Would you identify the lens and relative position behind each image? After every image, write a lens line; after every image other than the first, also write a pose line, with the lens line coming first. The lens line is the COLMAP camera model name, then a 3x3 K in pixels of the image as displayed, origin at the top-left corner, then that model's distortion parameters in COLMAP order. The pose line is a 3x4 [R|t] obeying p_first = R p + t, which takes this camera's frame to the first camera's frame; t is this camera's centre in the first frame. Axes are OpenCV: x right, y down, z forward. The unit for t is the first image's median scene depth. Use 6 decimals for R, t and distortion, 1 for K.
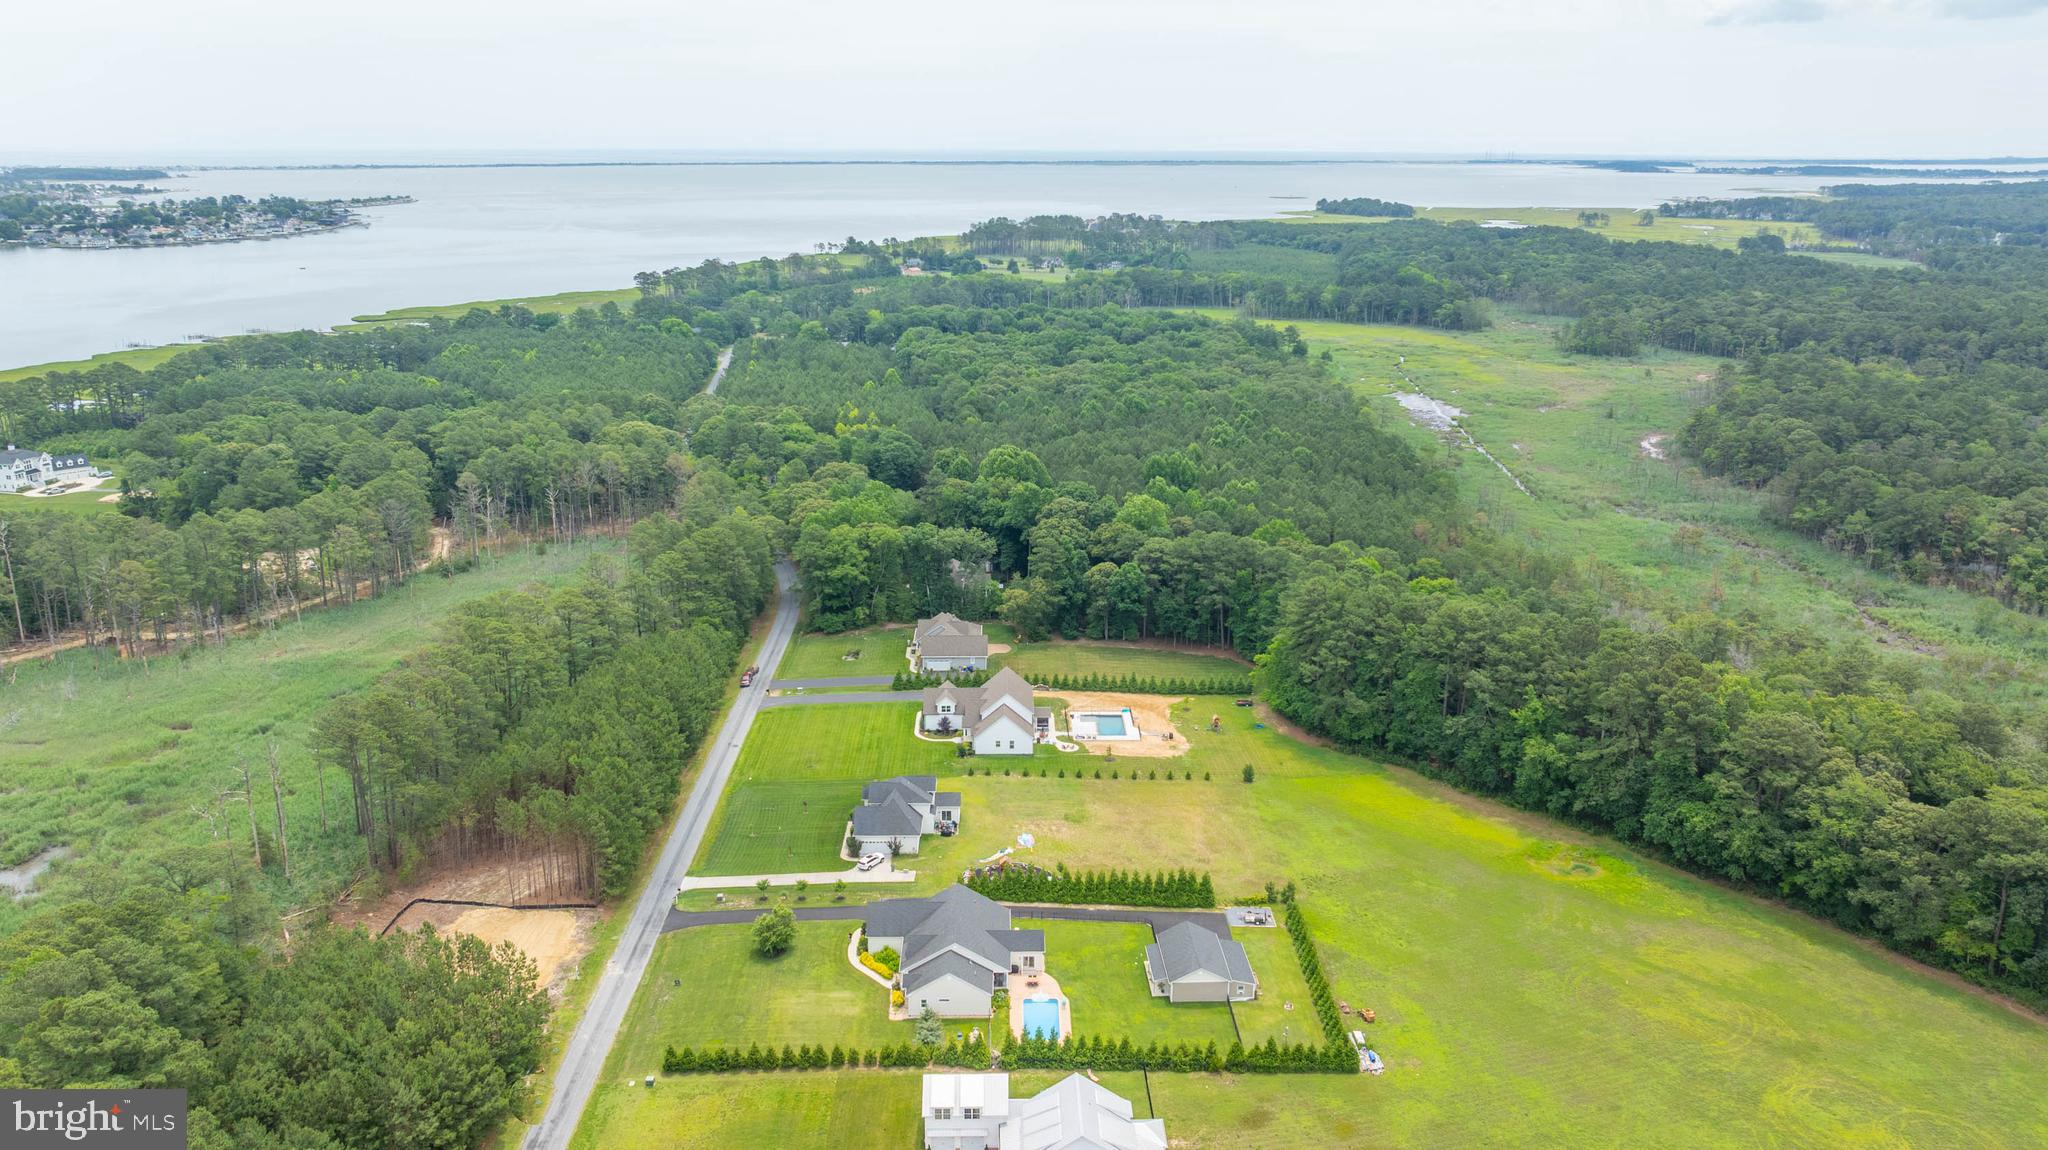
lens RADIAL K [[1470.3, 0, 1025.1], [0, 1470.3, 569.1], [0, 0, 1]] dist [-0.001043, -0.043503]
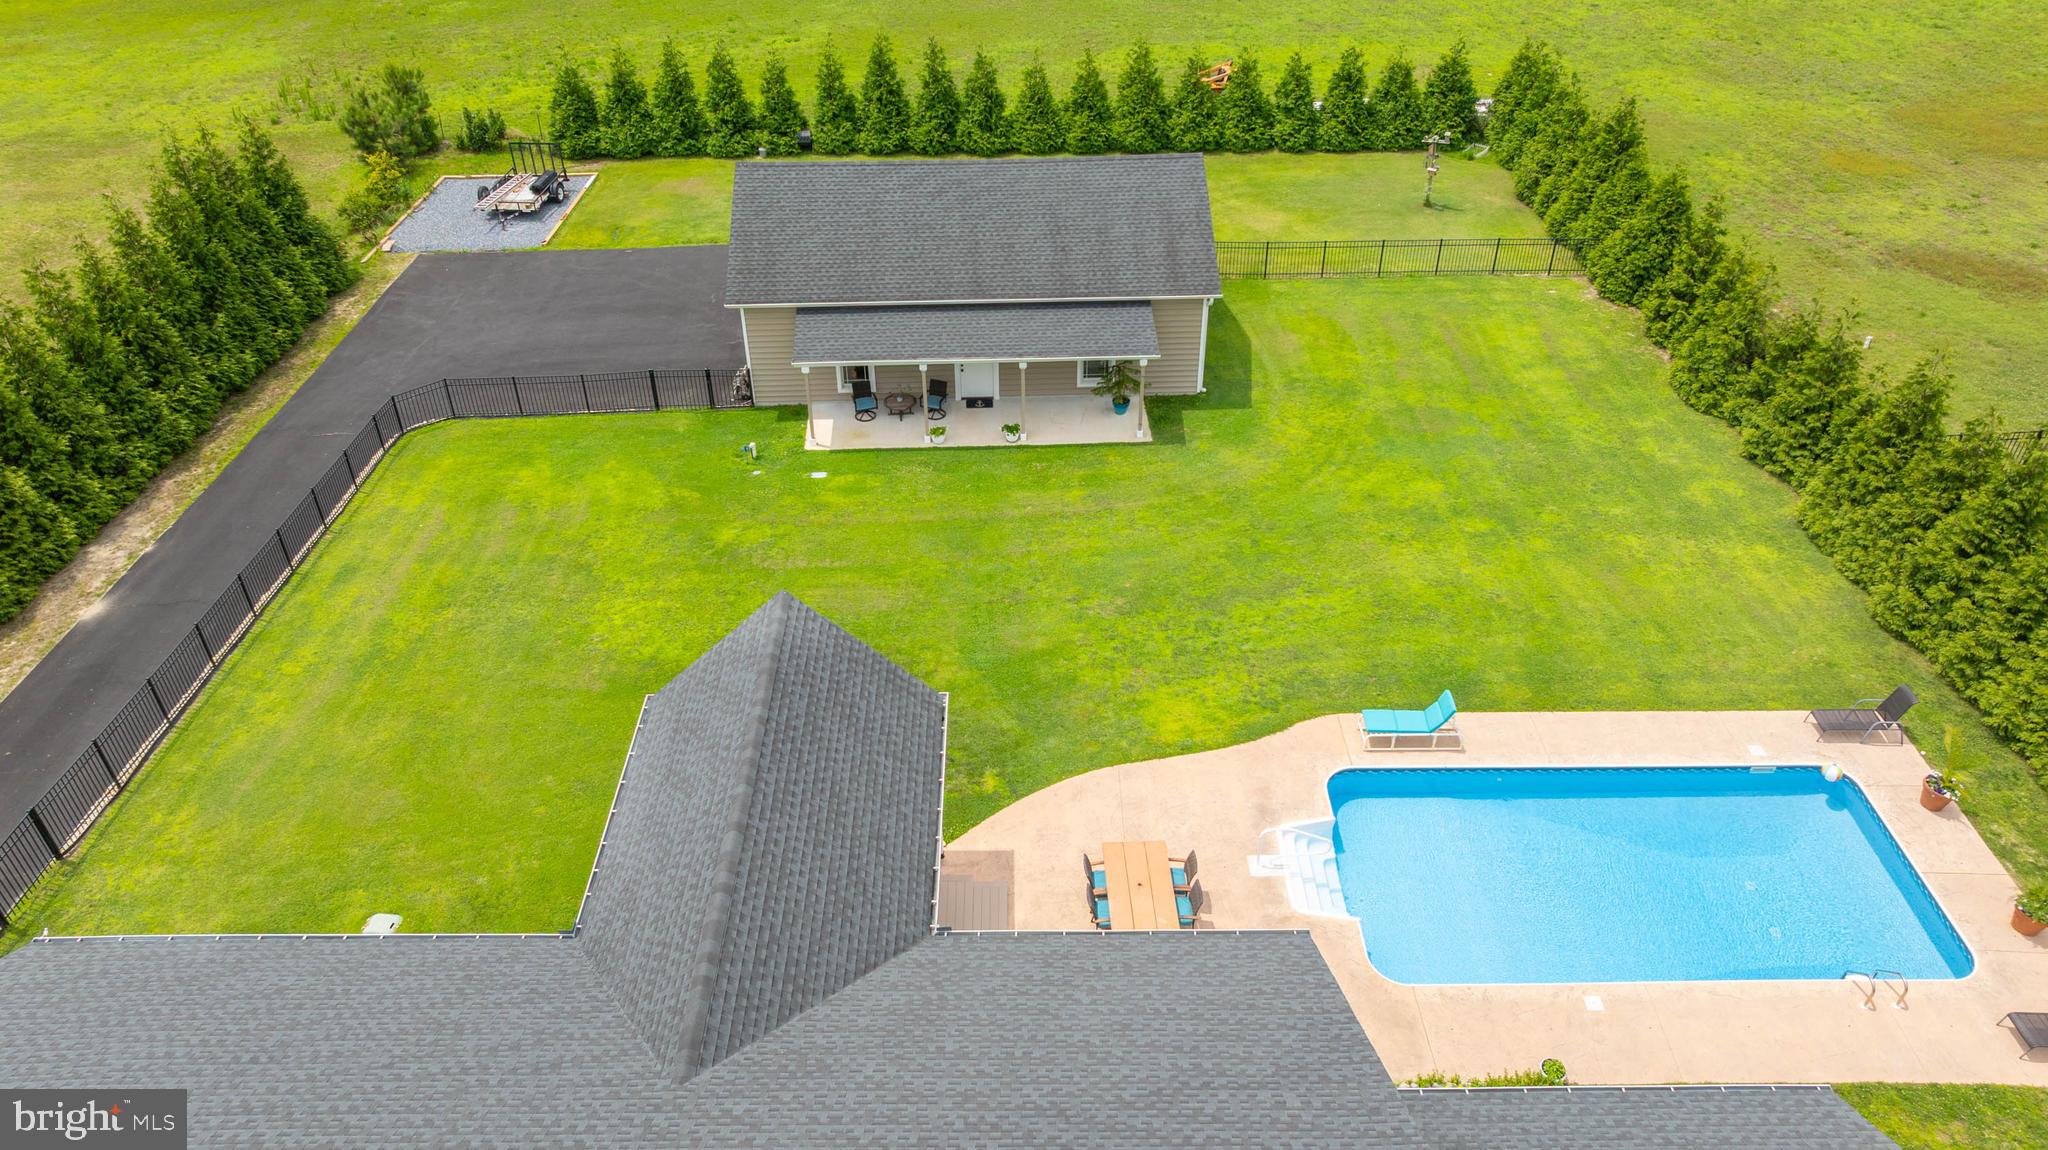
lens RADIAL K [[1437.7, 0, 1022.1], [0, 1437.7, 570.2], [0, 0, 1]] dist [-0.032342, 0.024063]
pose [[0.010814, -0.593875, 0.804484, -0.064726], [0.283745, 0.773283, 0.567029, 0.177613], [-0.958839, 0.222137, 0.176871, 0.901212]]
